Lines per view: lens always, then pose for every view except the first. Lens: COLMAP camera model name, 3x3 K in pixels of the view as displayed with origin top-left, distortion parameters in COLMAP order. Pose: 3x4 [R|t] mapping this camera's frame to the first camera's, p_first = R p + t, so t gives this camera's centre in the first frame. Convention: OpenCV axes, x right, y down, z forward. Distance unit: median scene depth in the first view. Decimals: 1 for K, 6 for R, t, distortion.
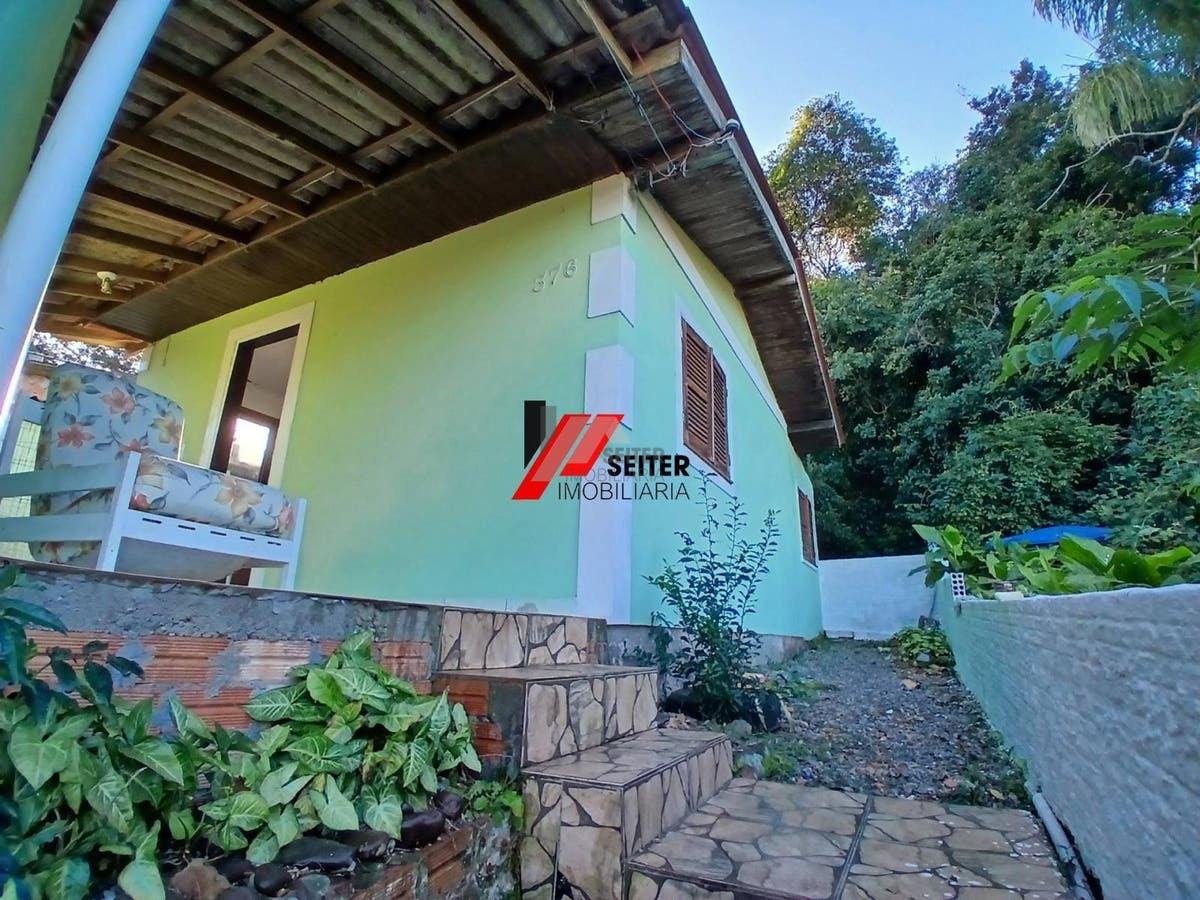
lens RADIAL K [[582.0, 0, 600.0], [0, 582.0, 450.0], [0, 0, 1]] dist [0.019680, -0.059941]
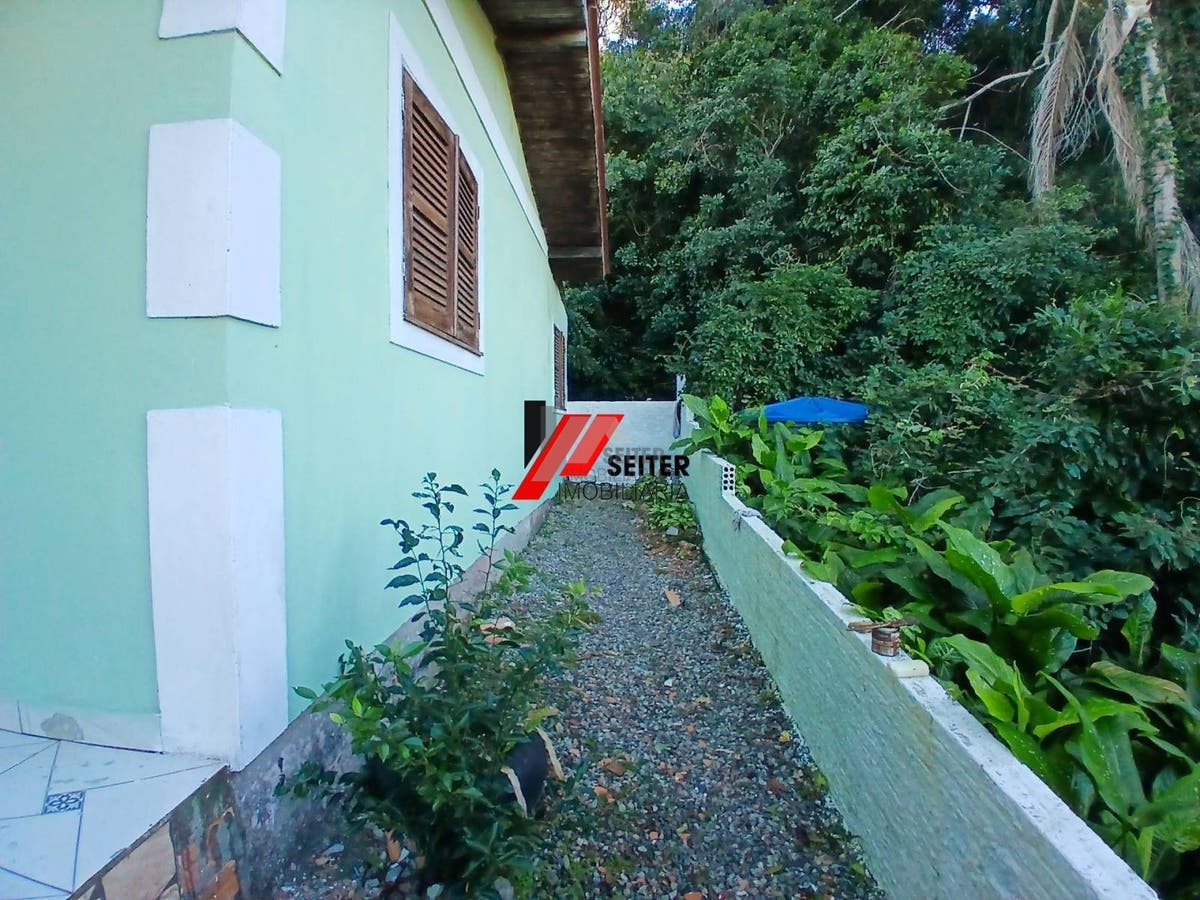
lens RADIAL K [[582.0, 0, 600.0], [0, 582.0, 450.0], [0, 0, 1]] dist [0.019680, -0.059941]
pose [[0.906844, -0.046267, 0.418920, 0.042643], [-0.101727, 0.940542, 0.324087, -0.056975], [-0.409006, -0.336512, 0.848218, 0.231020]]
